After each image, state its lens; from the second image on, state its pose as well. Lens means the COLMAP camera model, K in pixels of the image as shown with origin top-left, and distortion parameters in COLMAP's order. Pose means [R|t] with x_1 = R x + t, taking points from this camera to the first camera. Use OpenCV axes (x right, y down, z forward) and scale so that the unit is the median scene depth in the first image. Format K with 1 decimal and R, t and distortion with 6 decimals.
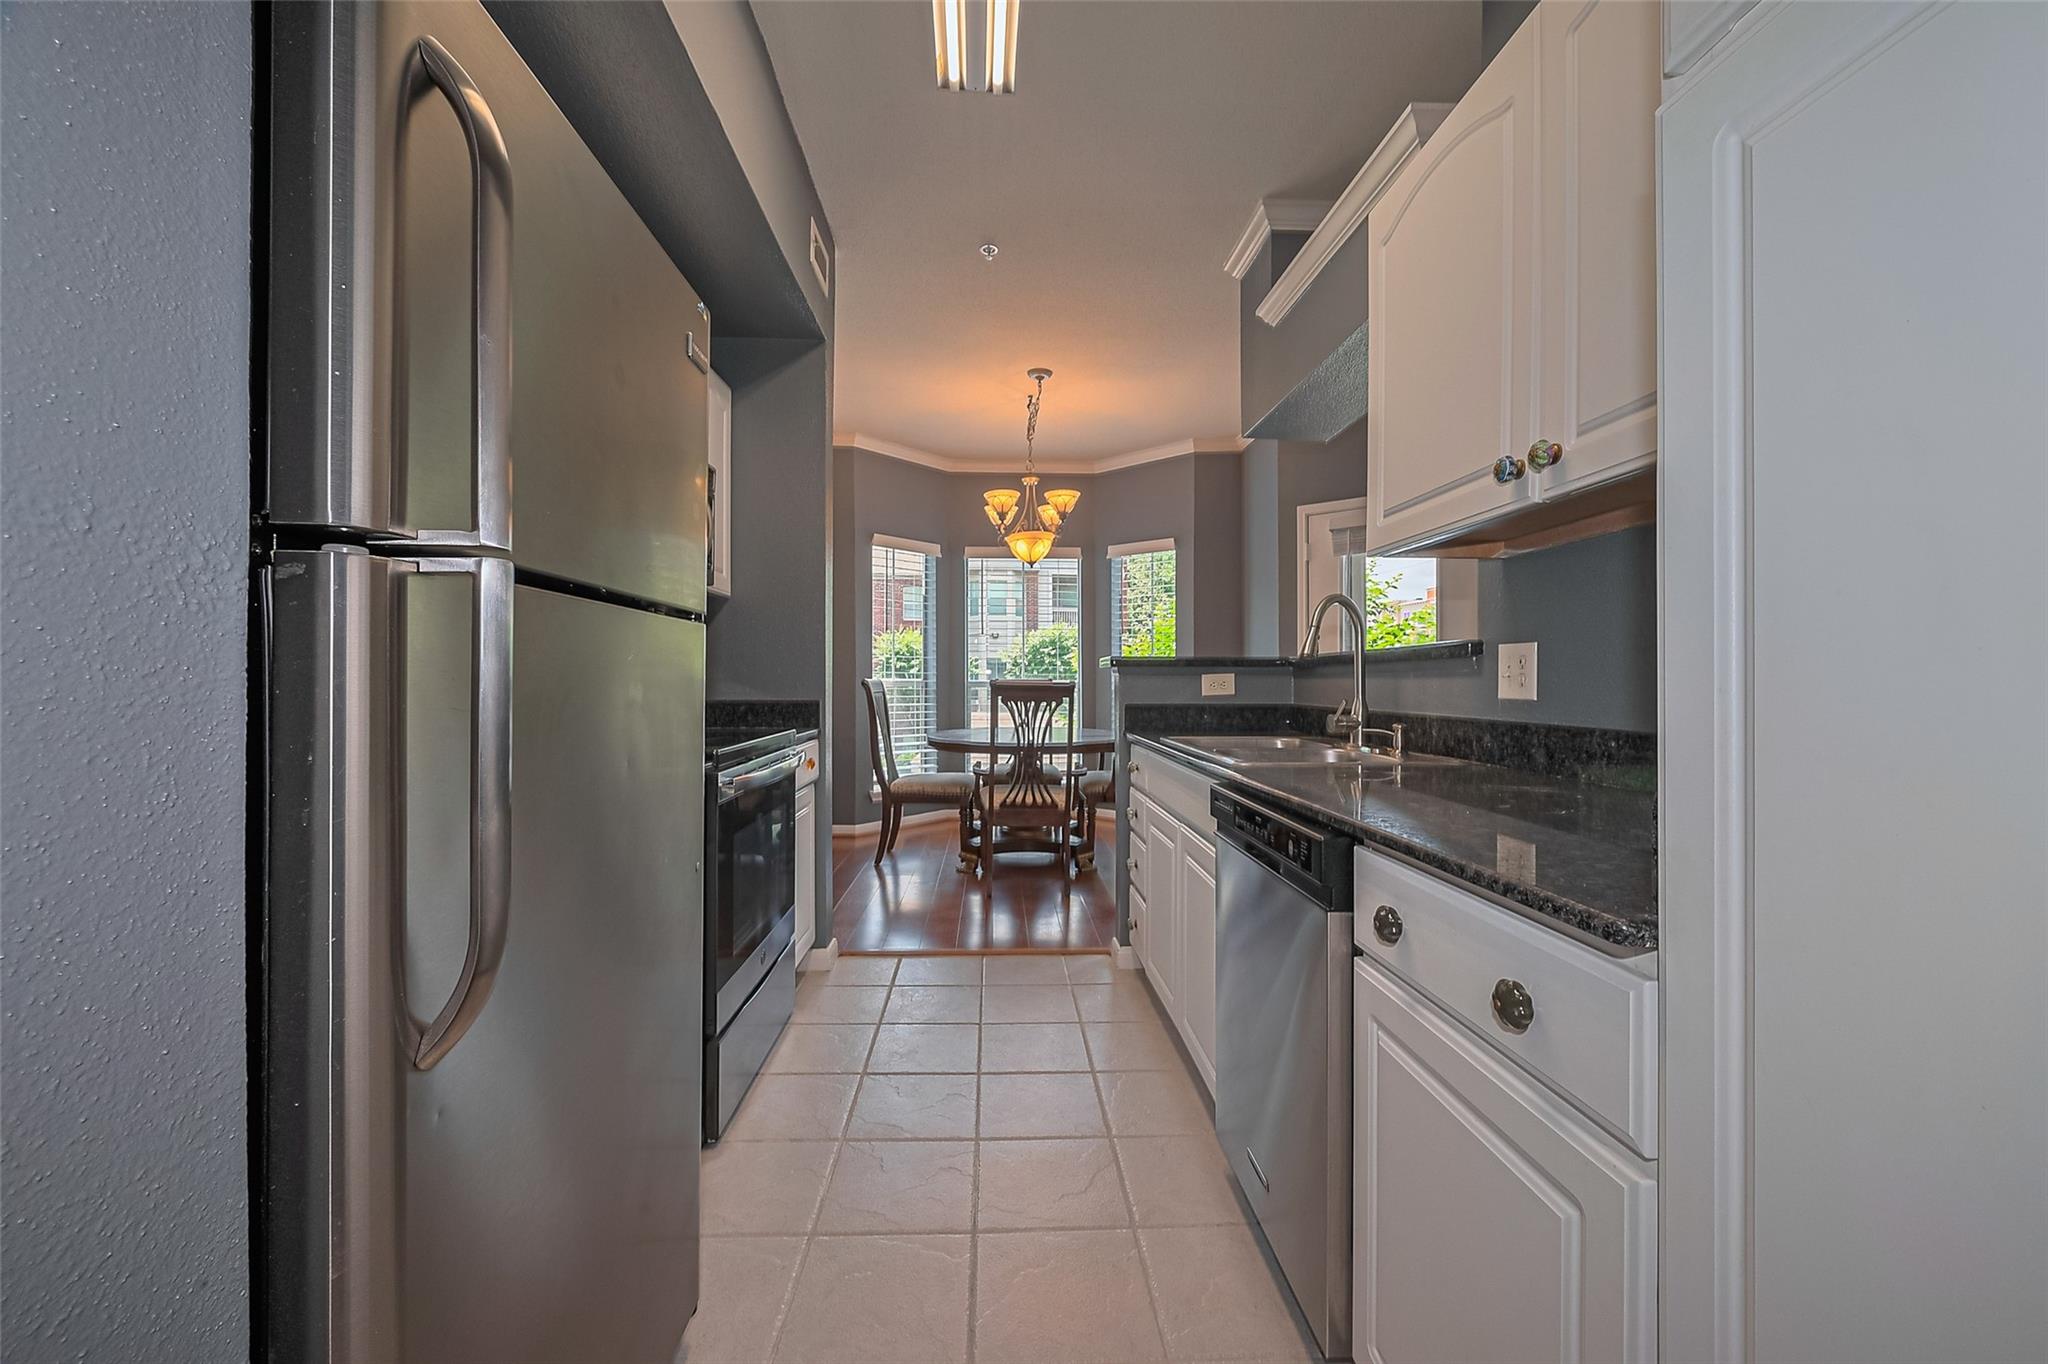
lens RADIAL K [[836.9, 0, 1023.8], [0, 836.9, 675.7], [0, 0, 1]] dist [-0.000550, -0.000122]
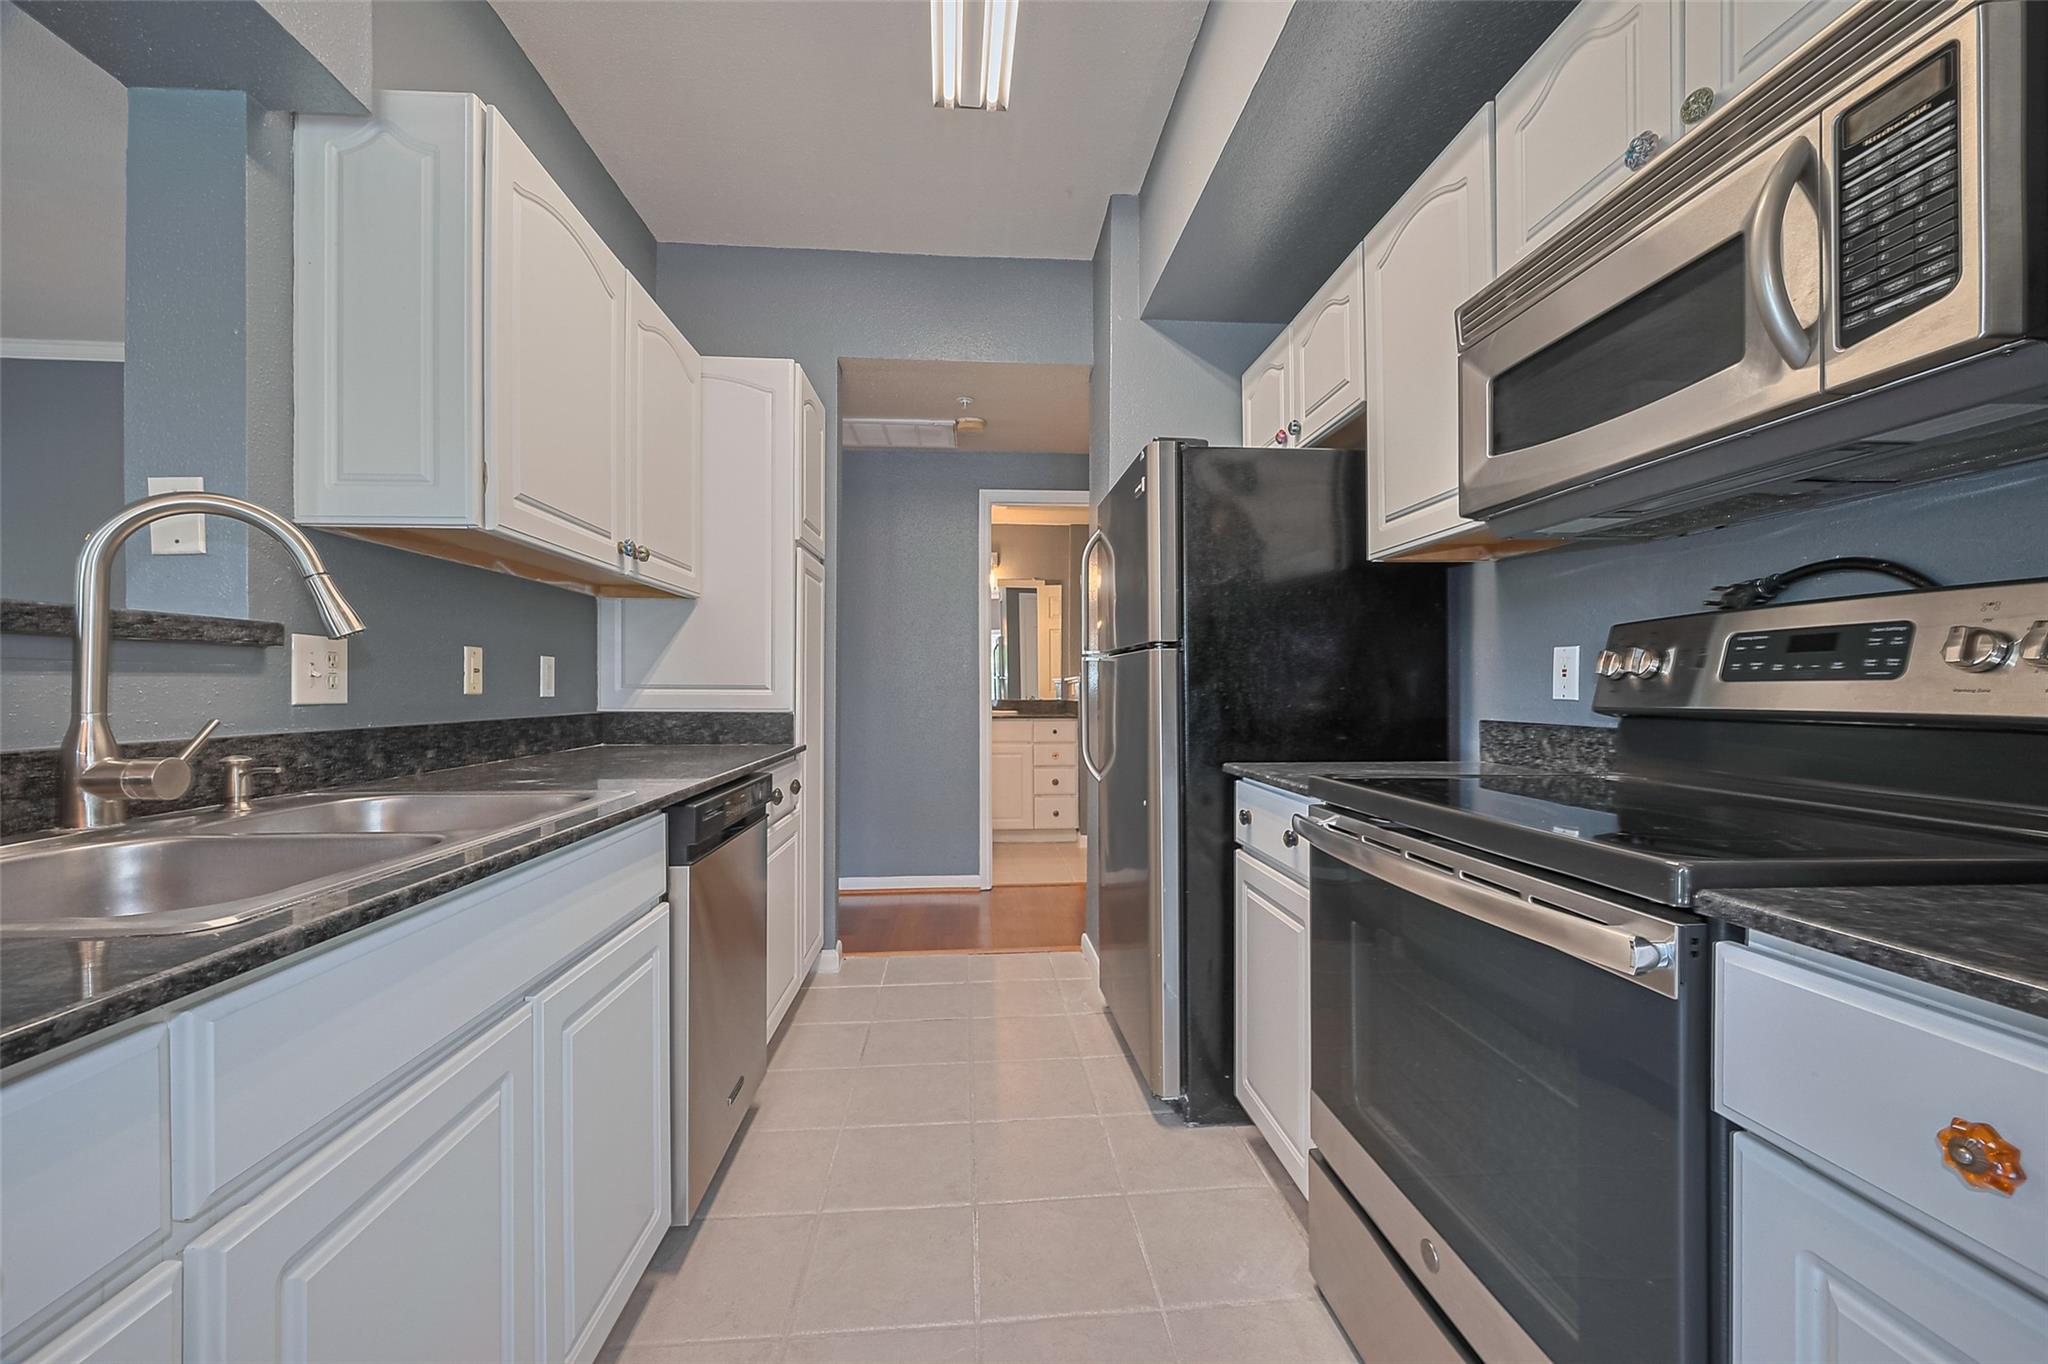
lens RADIAL K [[810.7, 0, 1045.3], [0, 810.7, 690.3], [0, 0, 1]] dist [-0.002262, -0.000517]
pose [[-0.998167, -0.000528, -0.060520, -0.075030], [-0.000431, 0.999999, -0.001622, 0.016005], [0.060520, -0.001593, -0.998166, 1.839151]]
